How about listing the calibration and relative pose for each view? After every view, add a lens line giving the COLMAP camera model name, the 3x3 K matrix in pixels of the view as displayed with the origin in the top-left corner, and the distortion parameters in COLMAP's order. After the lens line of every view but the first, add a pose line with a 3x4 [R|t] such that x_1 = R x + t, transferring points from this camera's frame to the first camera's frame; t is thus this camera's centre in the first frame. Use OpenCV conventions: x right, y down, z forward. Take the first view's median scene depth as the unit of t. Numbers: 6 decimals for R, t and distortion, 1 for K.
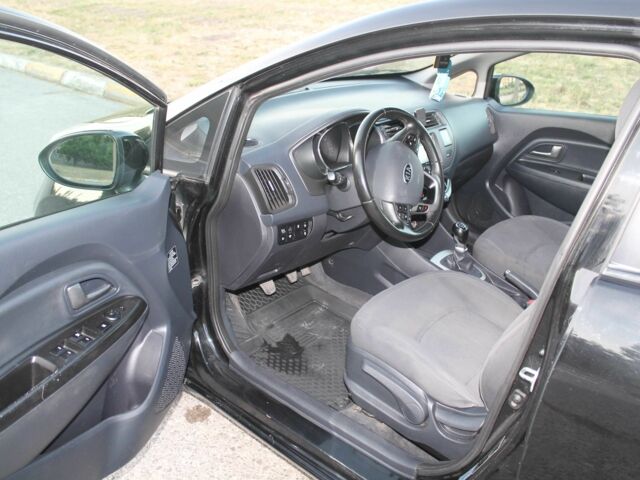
lens RADIAL K [[610.5, 0, 320.0], [0, 610.5, 240.0], [0, 0, 1]] dist [-0.163058, 0.182260]
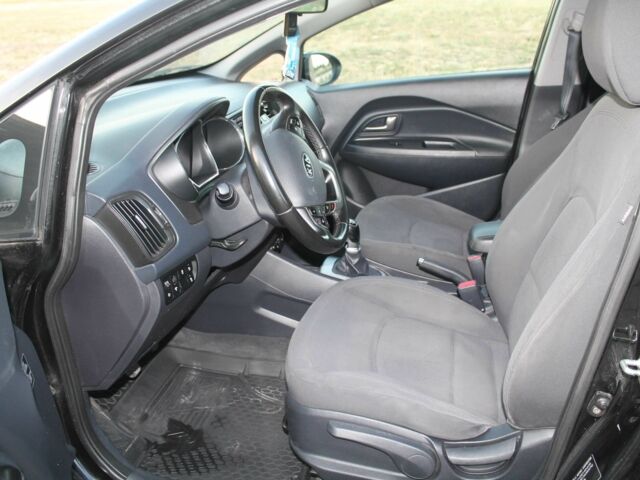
lens RADIAL K [[610.5, 0, 320.0], [0, 610.5, 240.0], [0, 0, 1]] dist [-0.163058, 0.182260]
pose [[0.882438, -0.244226, 0.402065, -0.164423], [0.258861, 0.965738, 0.018478, -0.029418], [-0.392802, 0.087774, 0.915425, 0.296054]]
